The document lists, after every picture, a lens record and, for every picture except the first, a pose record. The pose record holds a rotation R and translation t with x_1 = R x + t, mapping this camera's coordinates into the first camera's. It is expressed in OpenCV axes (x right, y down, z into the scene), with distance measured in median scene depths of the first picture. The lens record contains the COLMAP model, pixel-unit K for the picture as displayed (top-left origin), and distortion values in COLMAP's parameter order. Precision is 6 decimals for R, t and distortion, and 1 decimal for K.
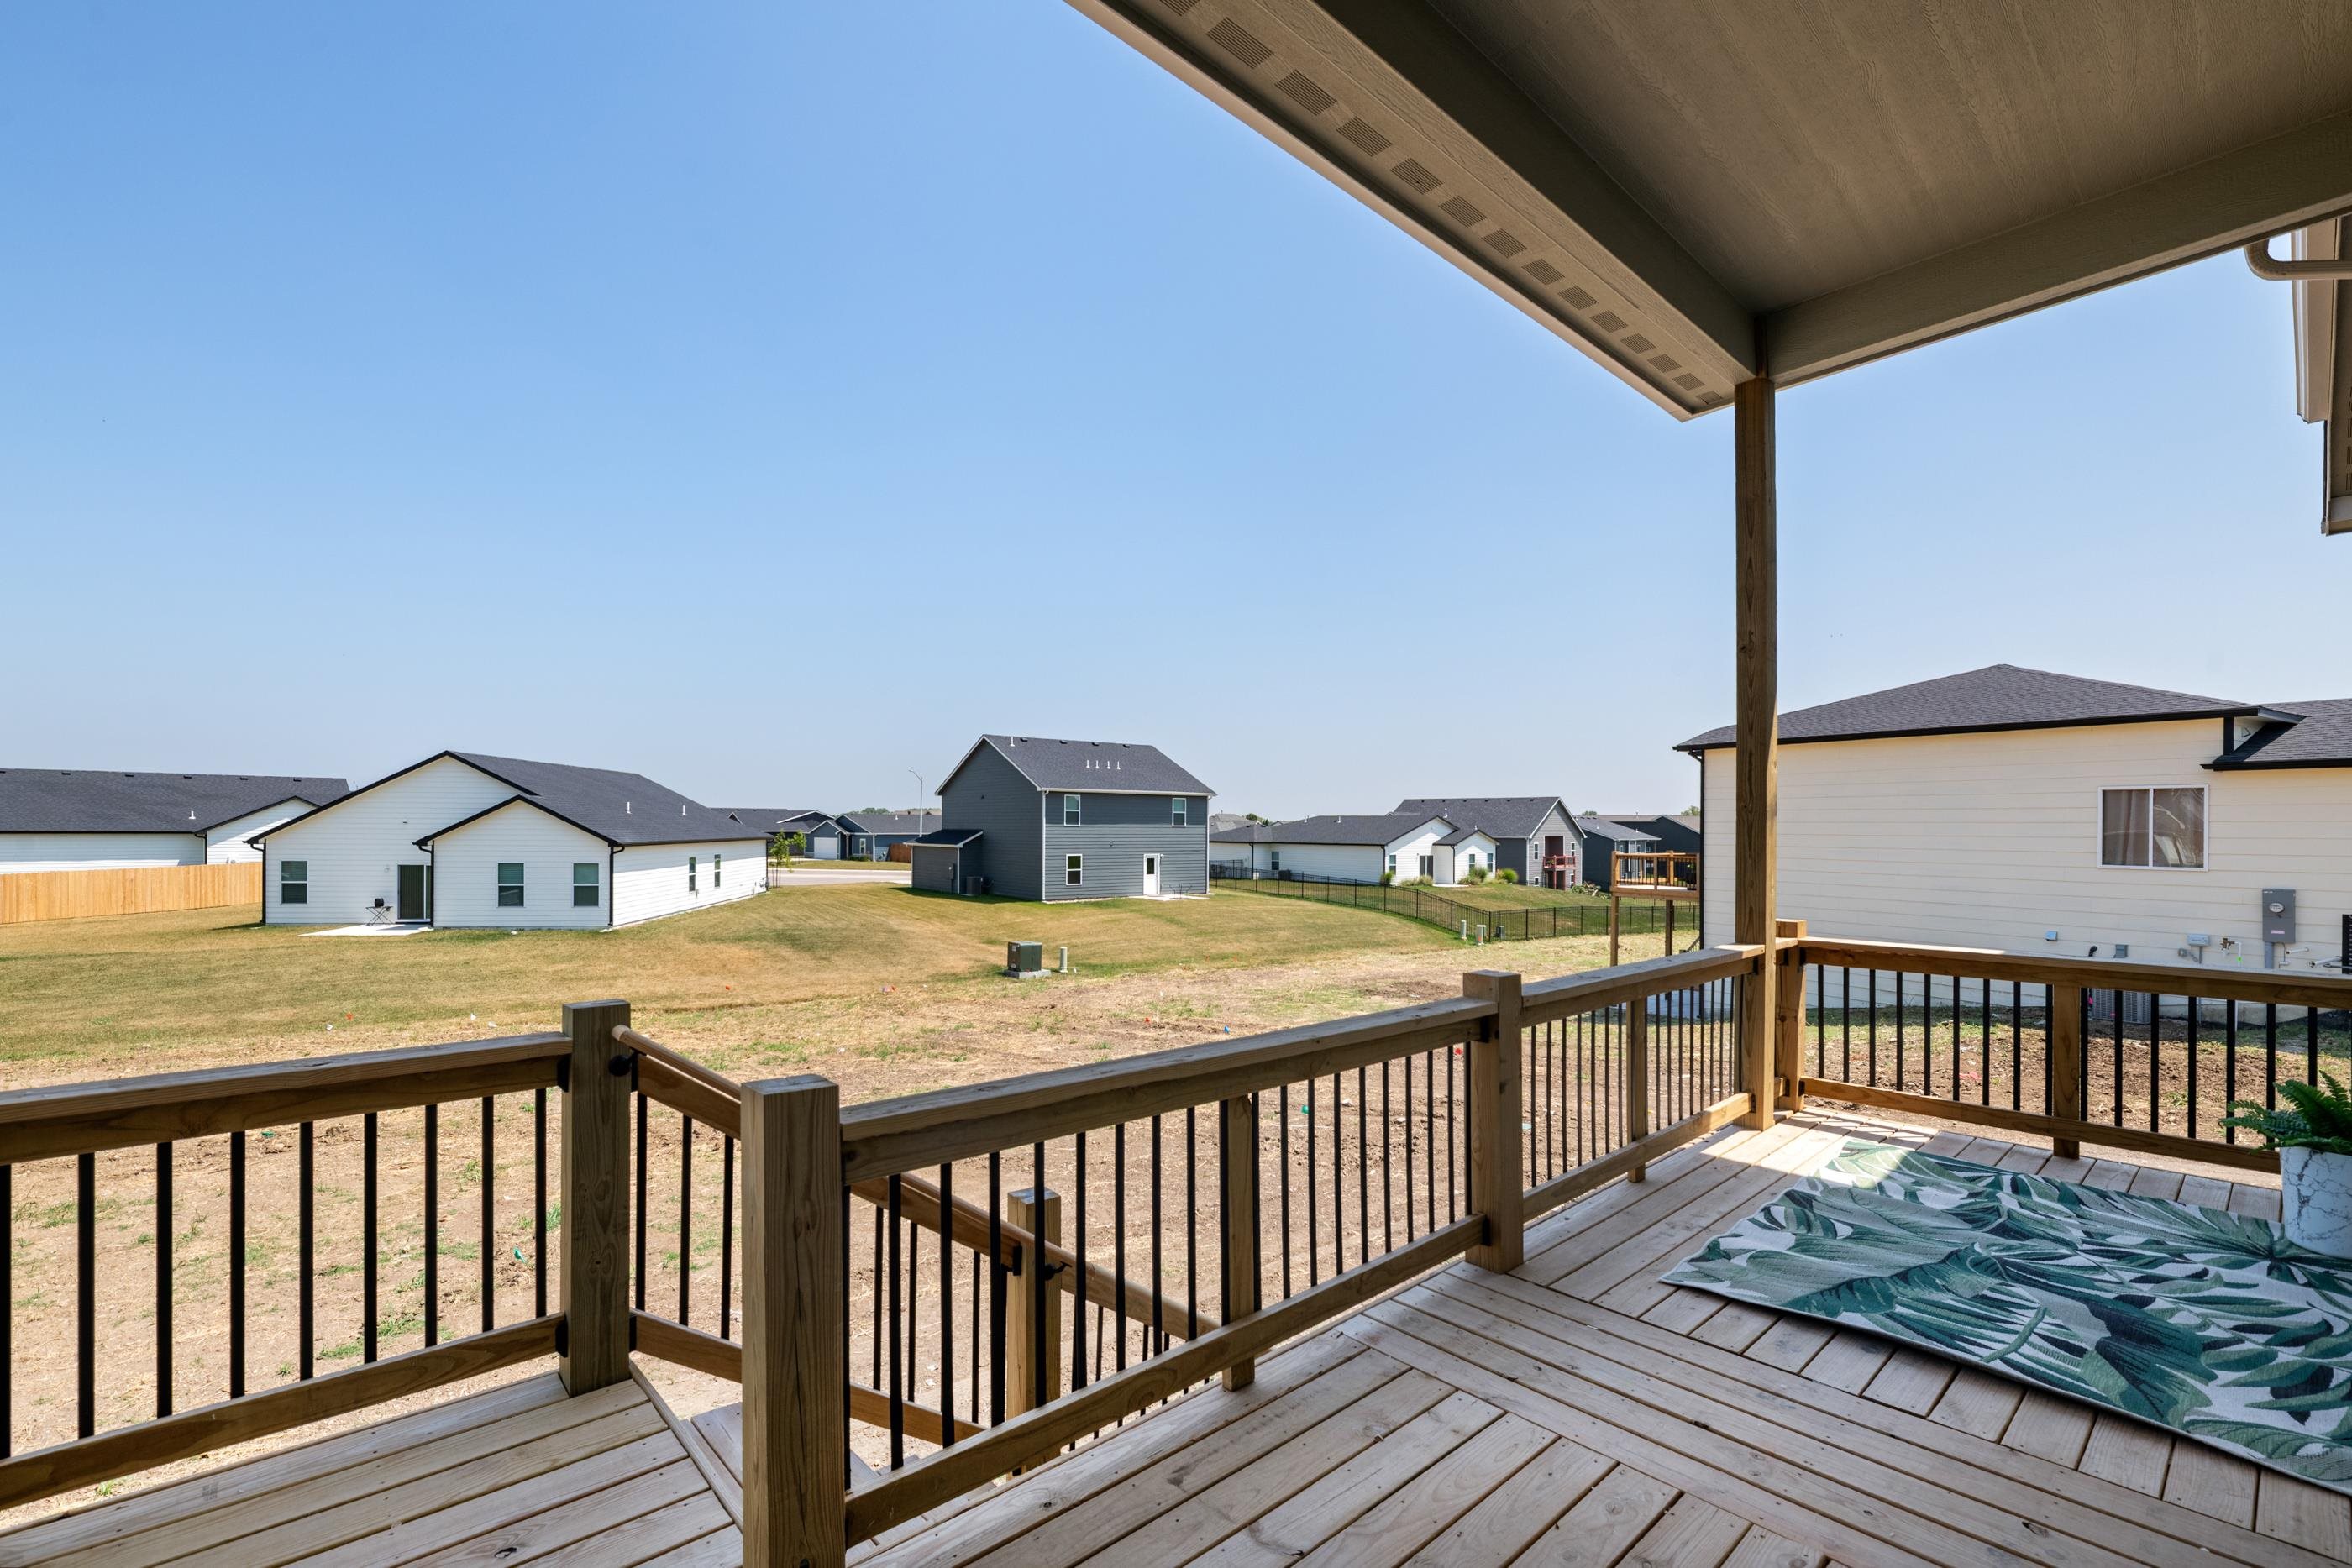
lens RADIAL K [[1019.6, 0, 1168.0], [0, 1019.6, 825.9], [0, 0, 1]] dist [-0.000486, -0.000049]
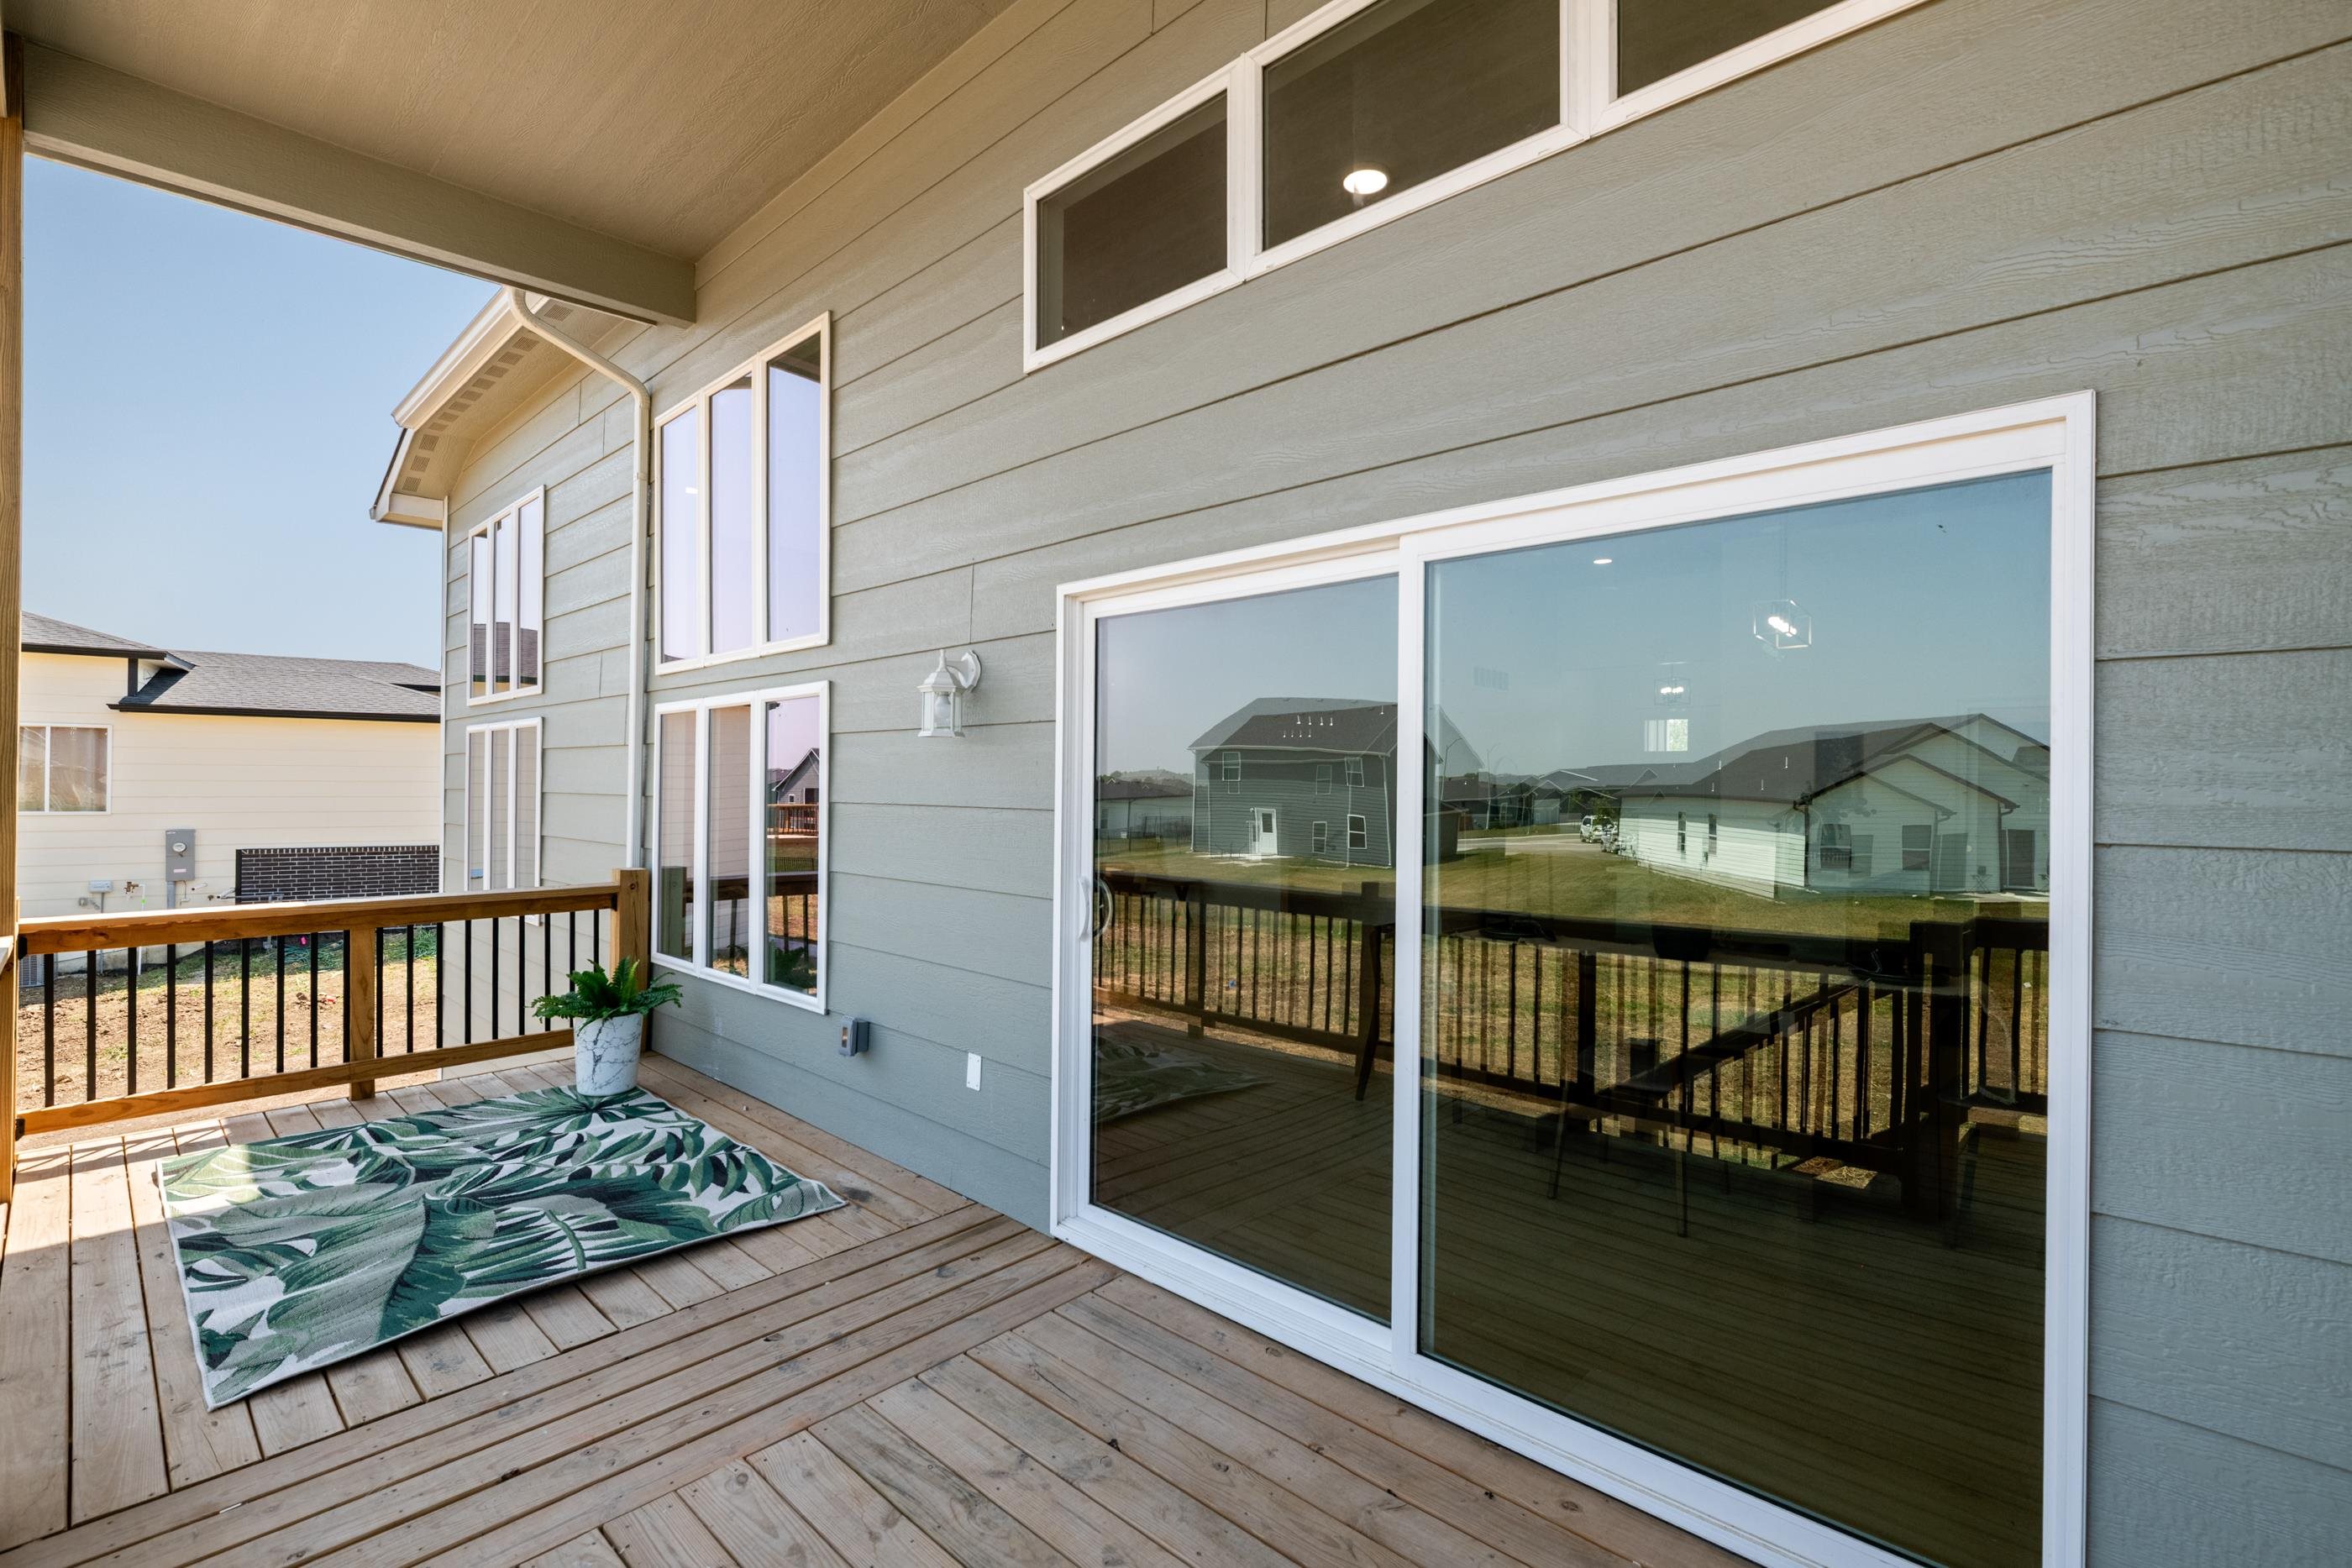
lens RADIAL K [[1052.8, 0, 1167.8], [0, 1052.8, 782.8], [0, 0, 1]] dist [0.004231, 0.000071]
pose [[-0.076567, -0.004240, 0.997055, -0.247906], [-0.010381, 0.999940, 0.003455, 0.001608], [-0.997010, -0.010086, -0.076606, 0.332053]]
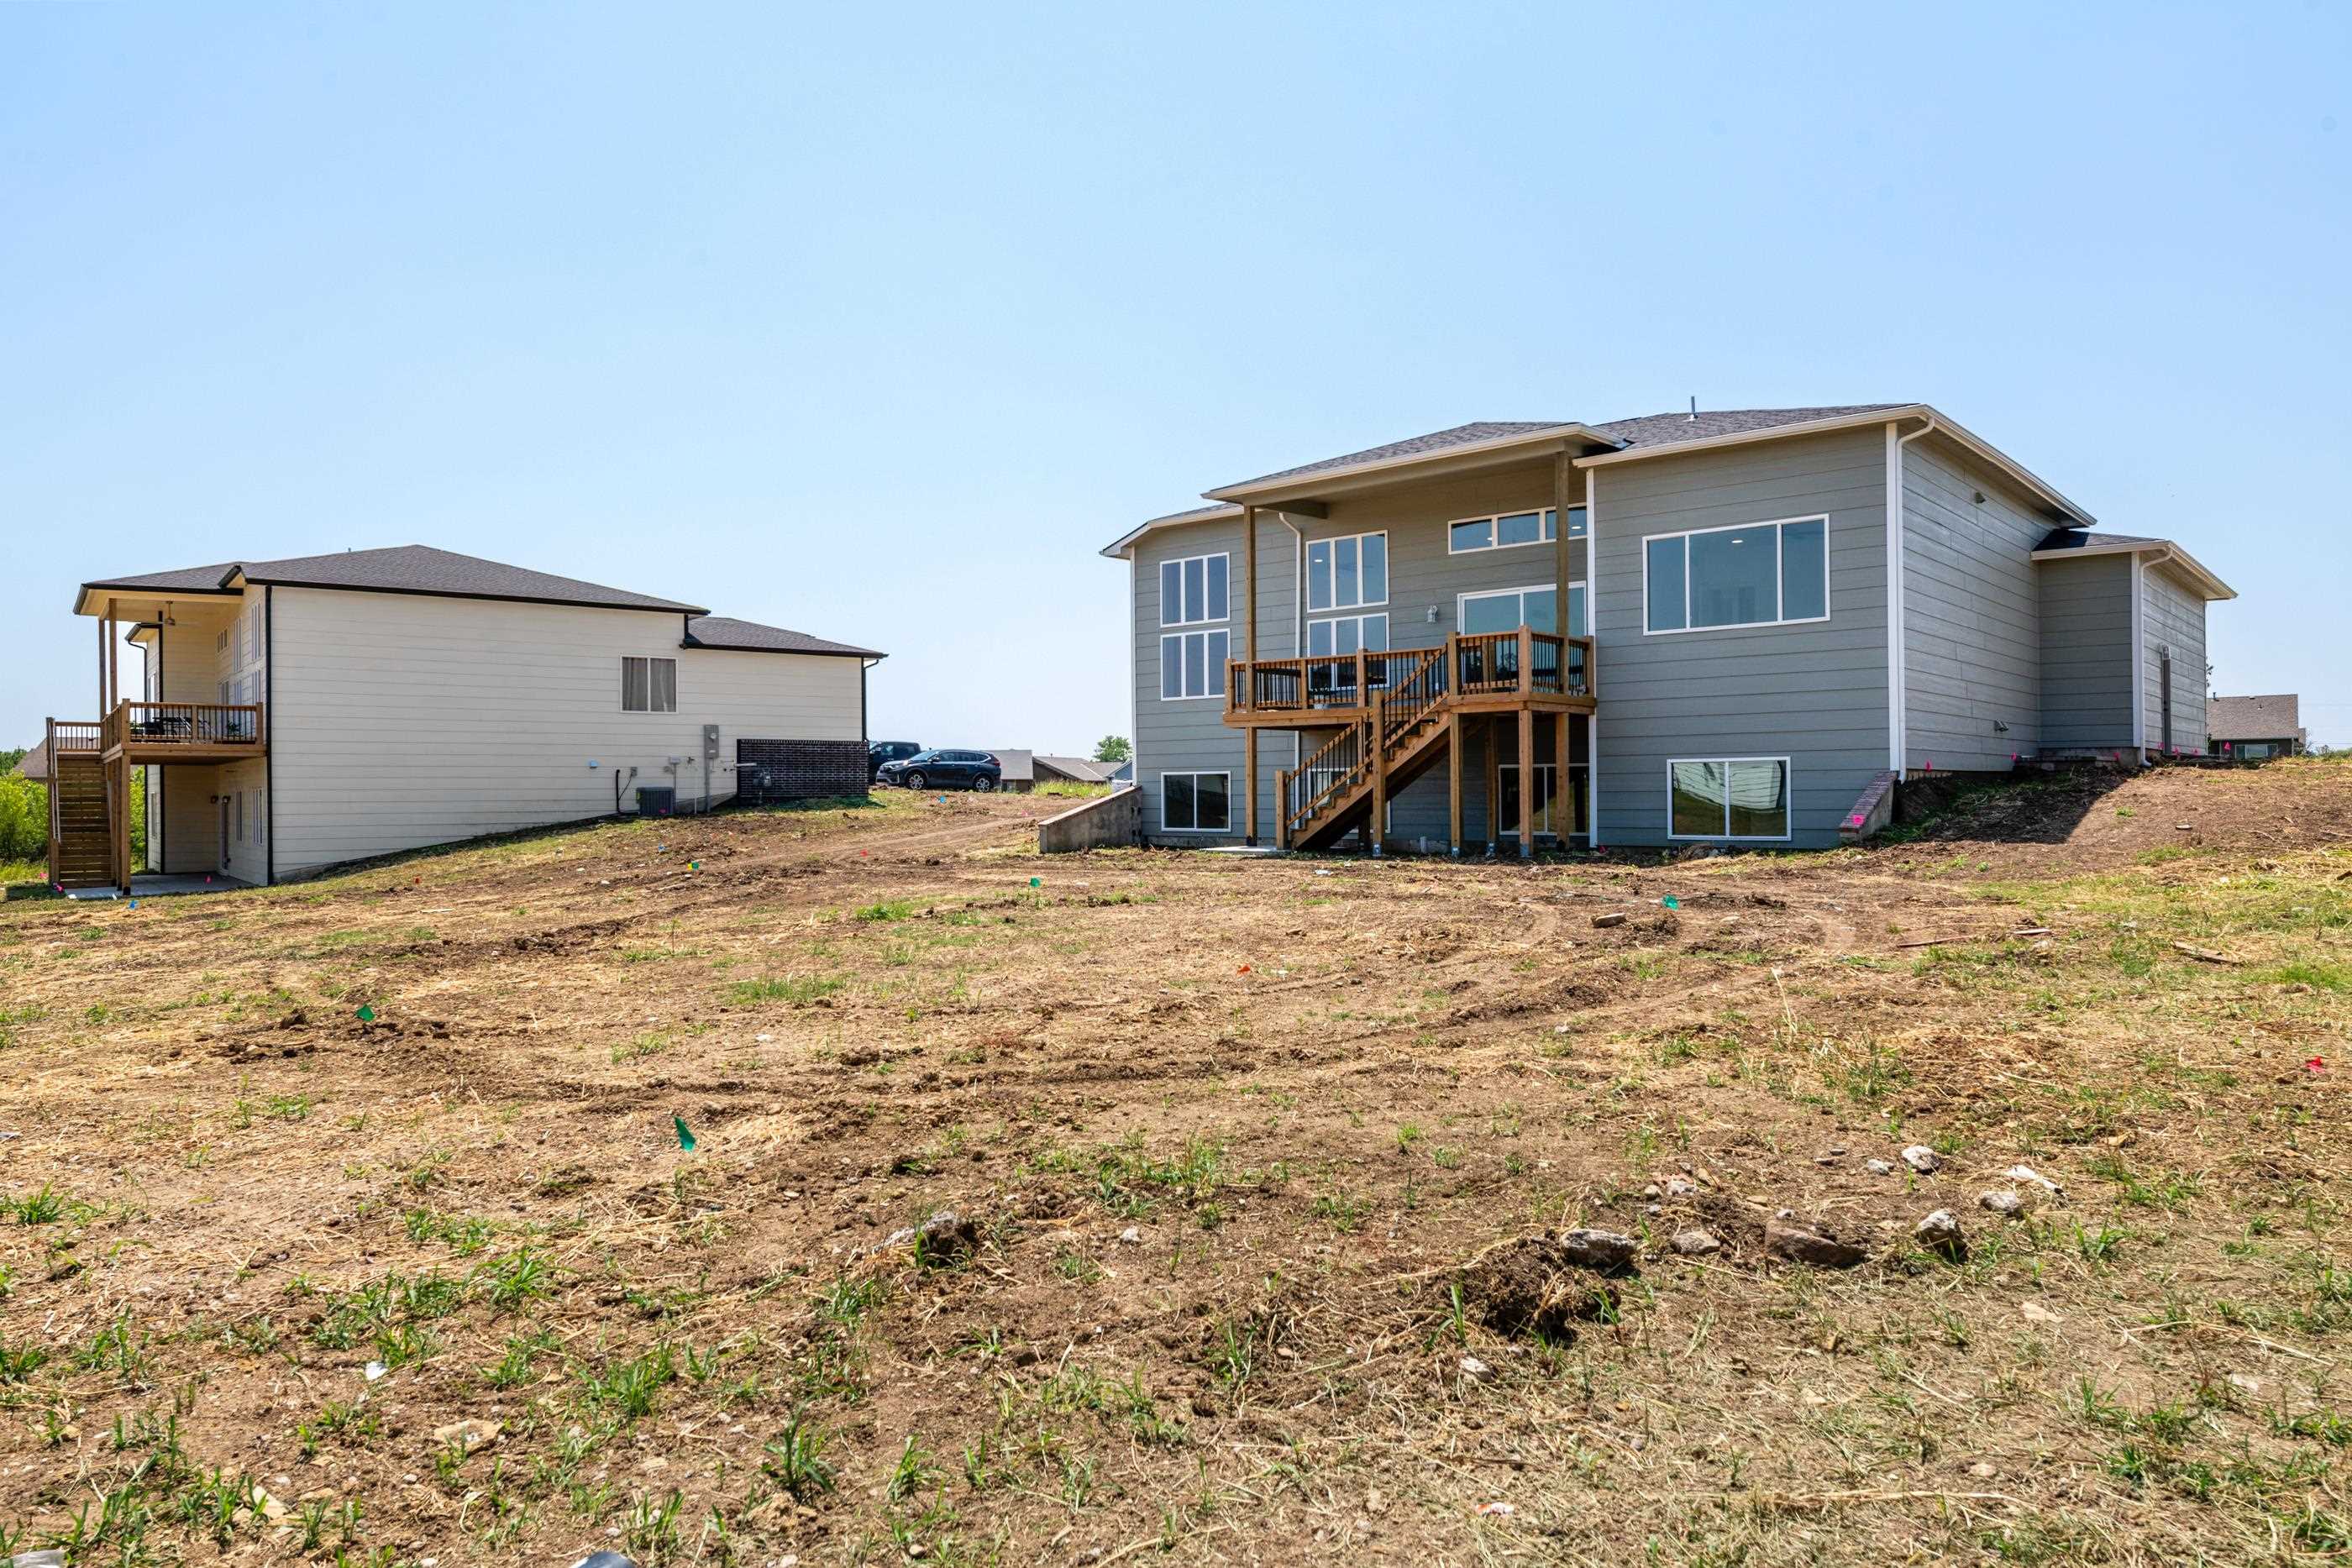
lens RADIAL K [[1585.7, 0, 1173.9], [0, 1585.7, 785.4], [0, 0, 1]] dist [0.002269, 0.005308]
pose [[-0.134400, 0.003686, 0.990920, -6.110785], [0.004119, 0.999987, -0.003161, 0.694873], [-0.990919, 0.003656, -0.134414, 2.530966]]
